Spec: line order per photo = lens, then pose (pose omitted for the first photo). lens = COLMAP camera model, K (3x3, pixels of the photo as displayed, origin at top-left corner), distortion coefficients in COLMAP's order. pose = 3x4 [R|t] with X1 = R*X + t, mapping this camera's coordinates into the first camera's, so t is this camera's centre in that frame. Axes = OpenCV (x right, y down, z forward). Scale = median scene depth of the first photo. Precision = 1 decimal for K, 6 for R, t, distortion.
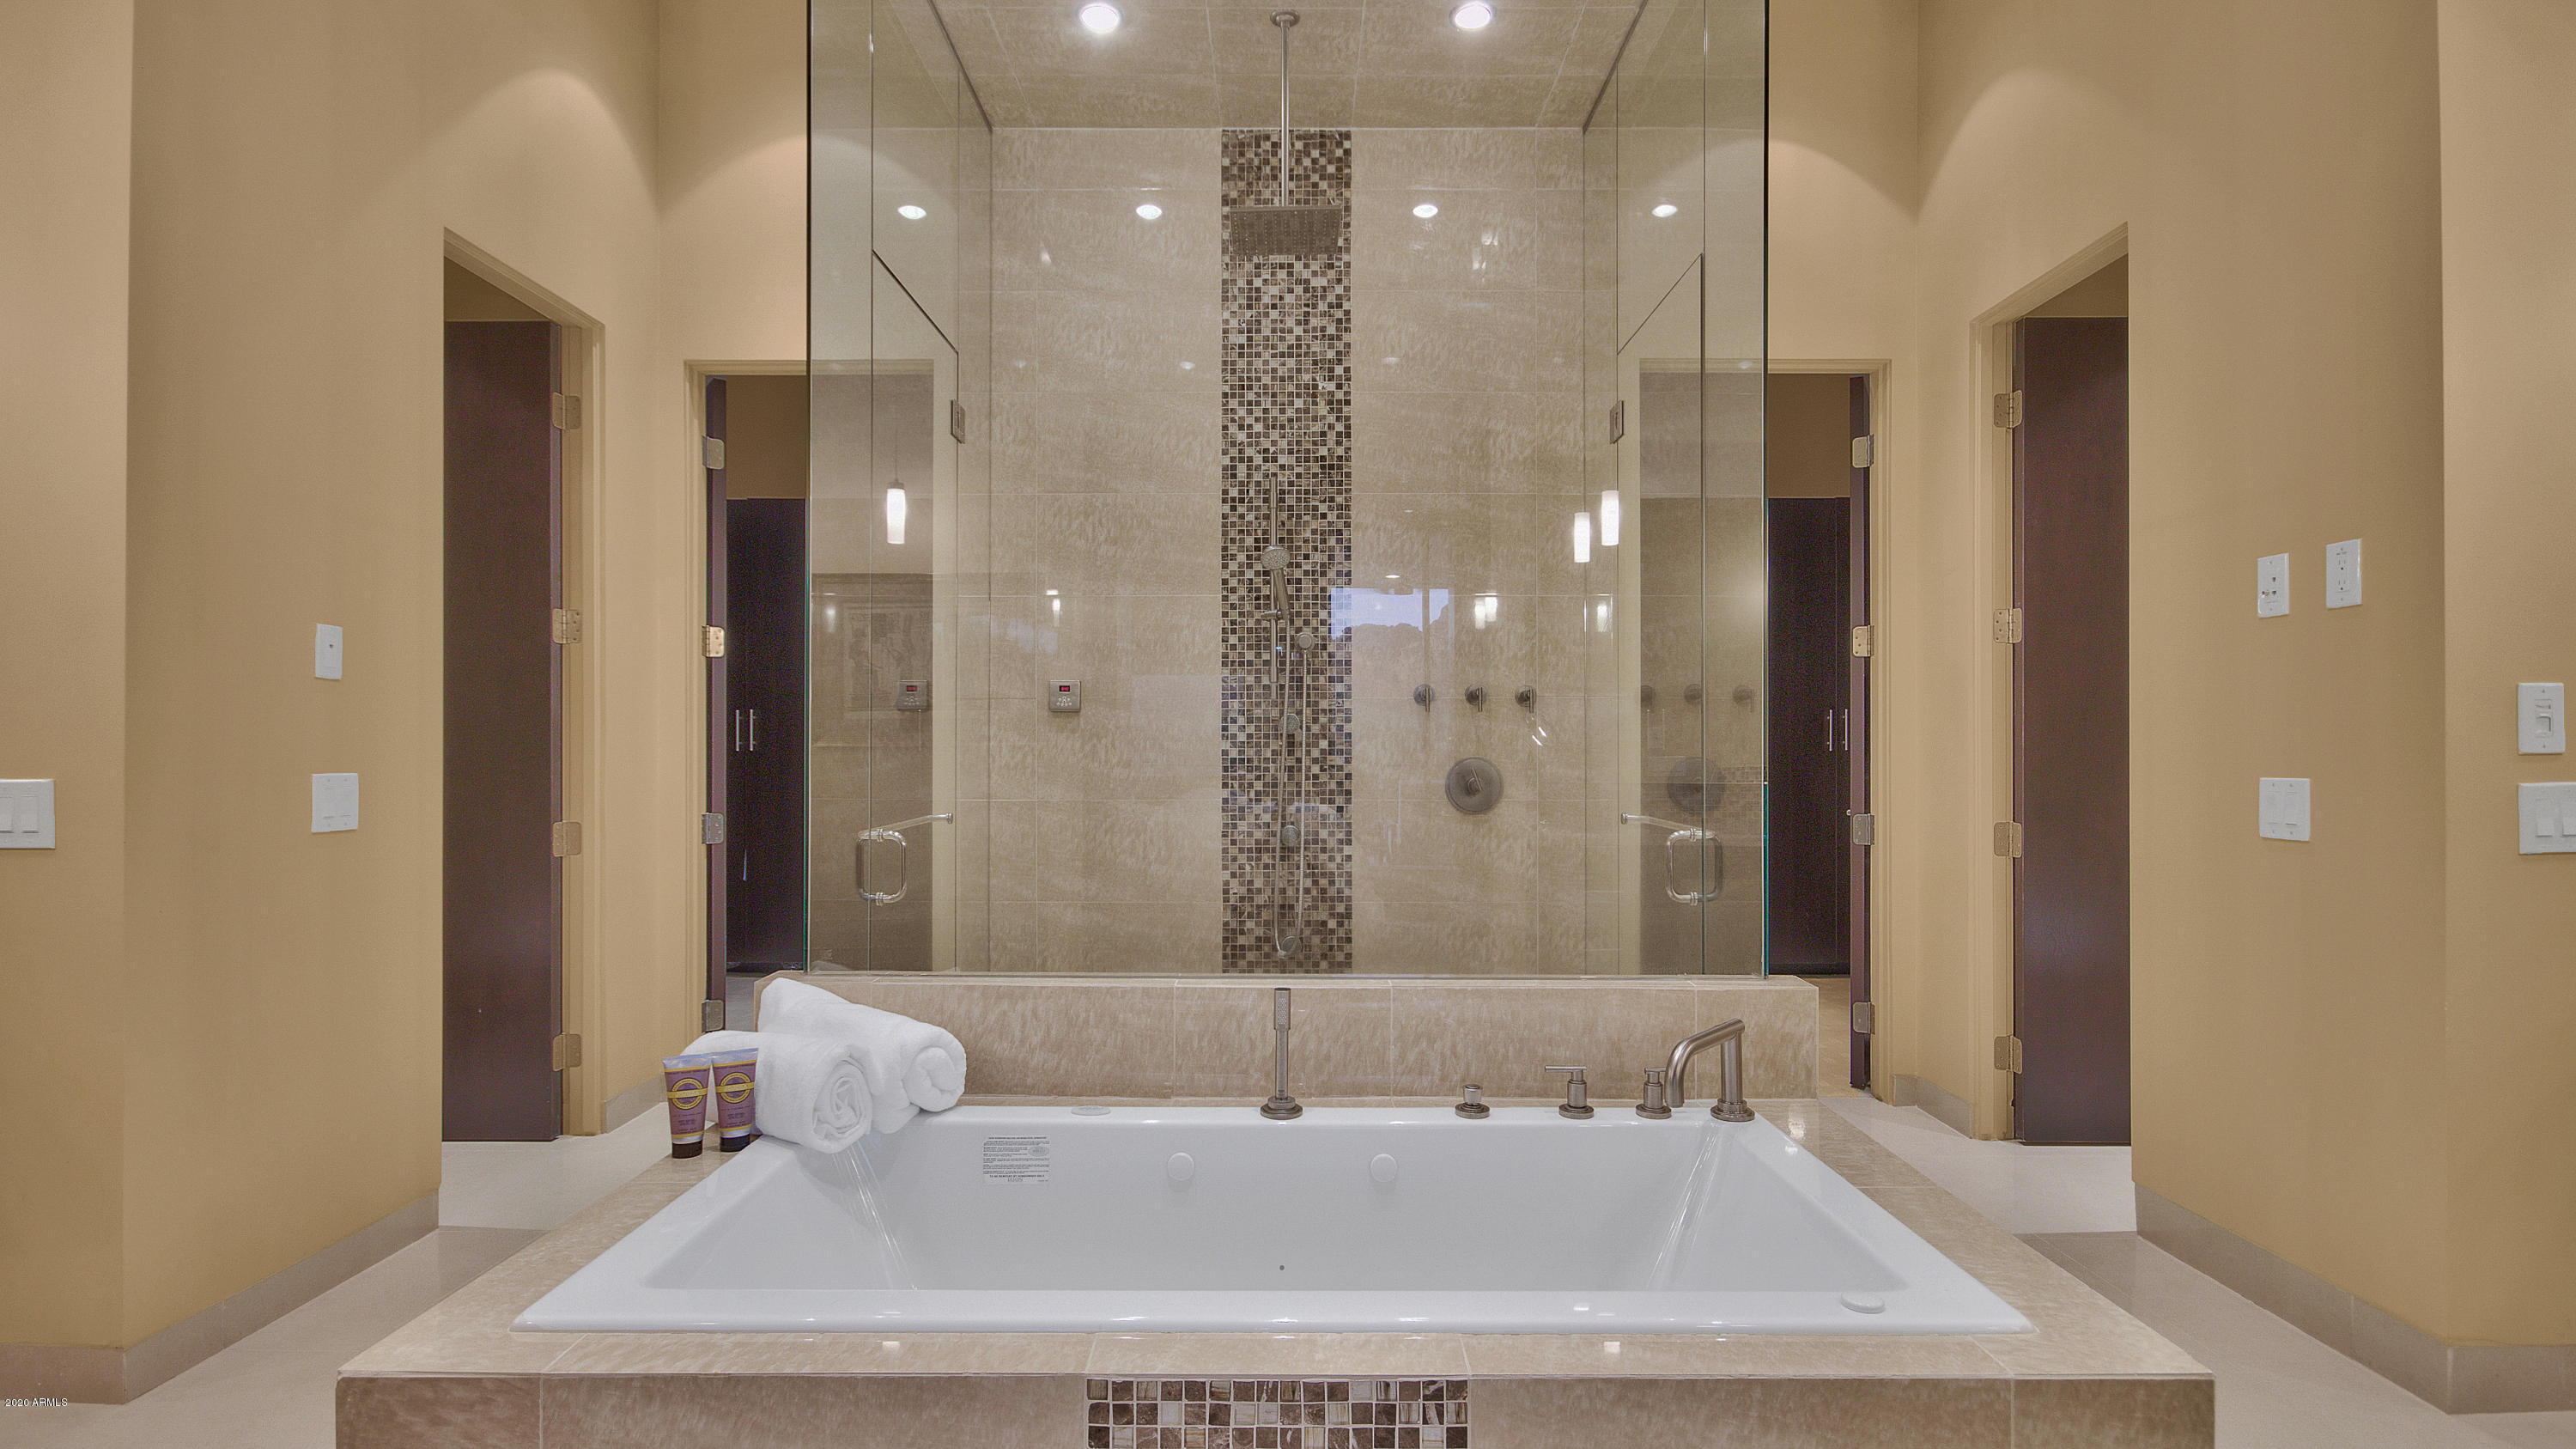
lens RADIAL K [[1216.9, 0, 1279.6], [0, 1216.9, 735.7], [0, 0, 1]] dist [0.001371, -0.003973]
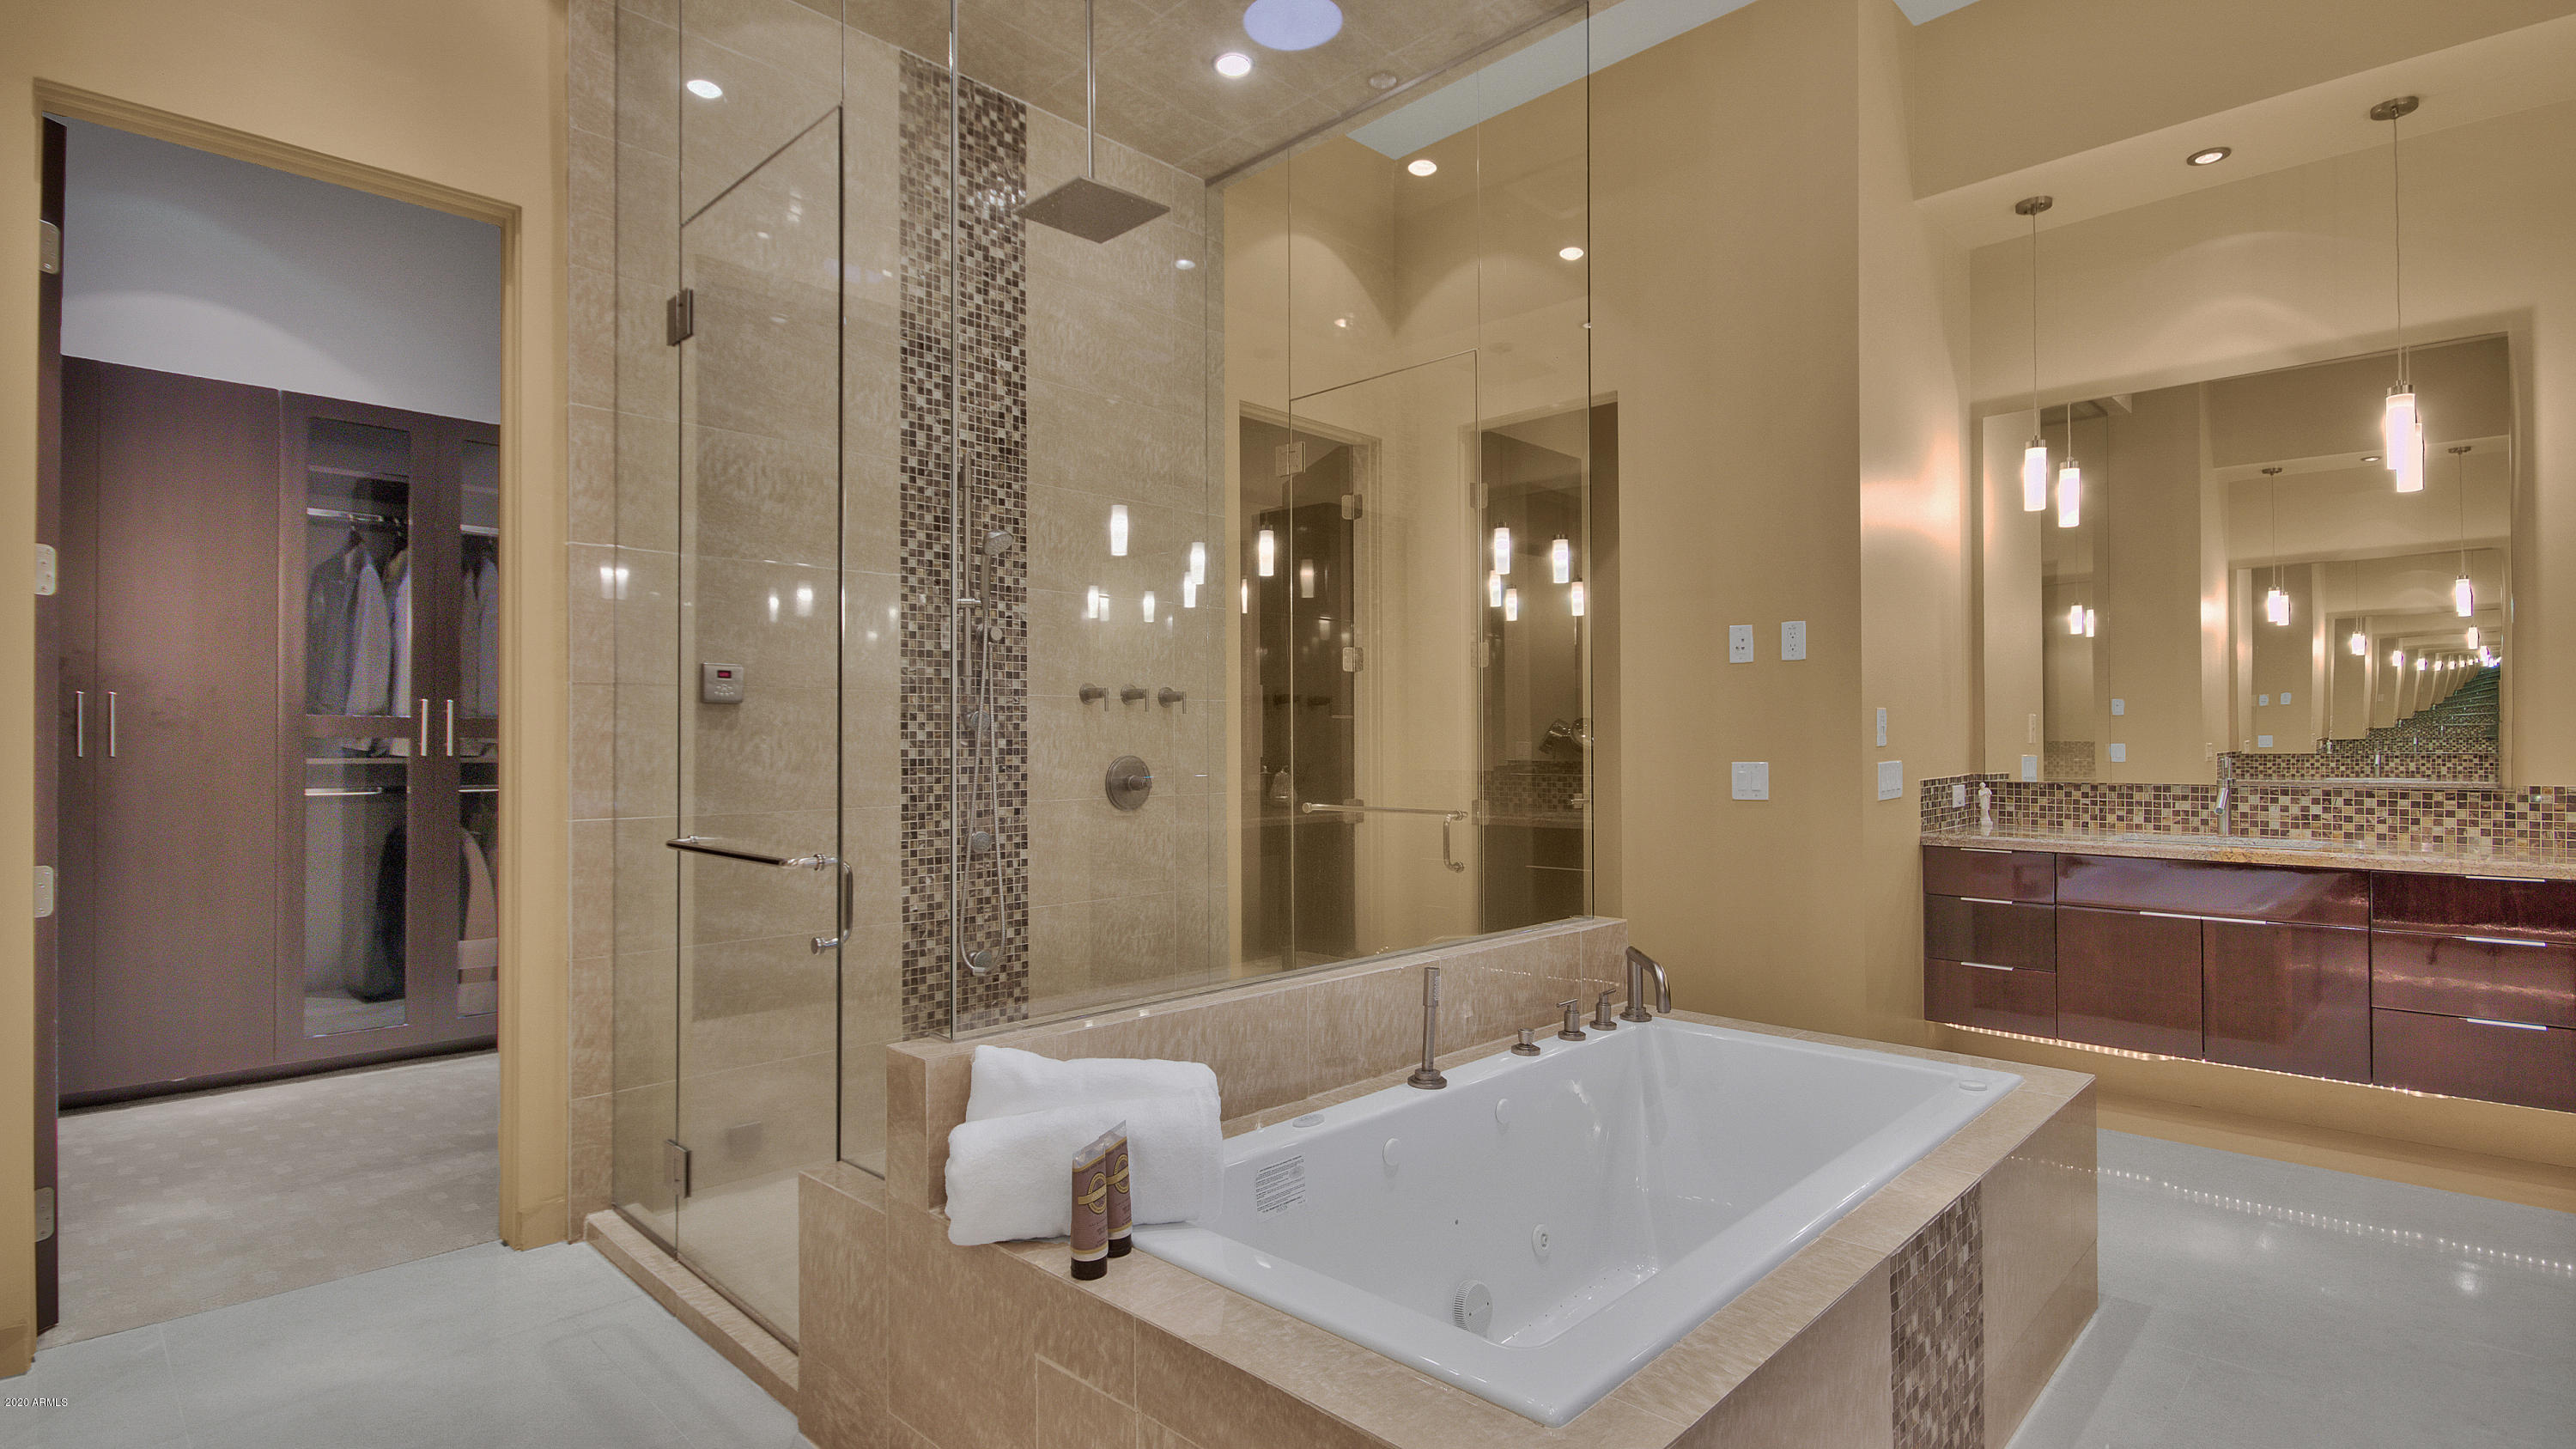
lens RADIAL K [[1216.9, 0, 1269.3], [0, 1216.9, 730.5], [0, 0, 1]] dist [0.001371, -0.003973]
pose [[0.707372, 0.004172, 0.706829, -0.483116], [-0.002789, 0.999991, -0.003112, -0.000664], [-0.706836, 0.000230, 0.707378, 0.184334]]
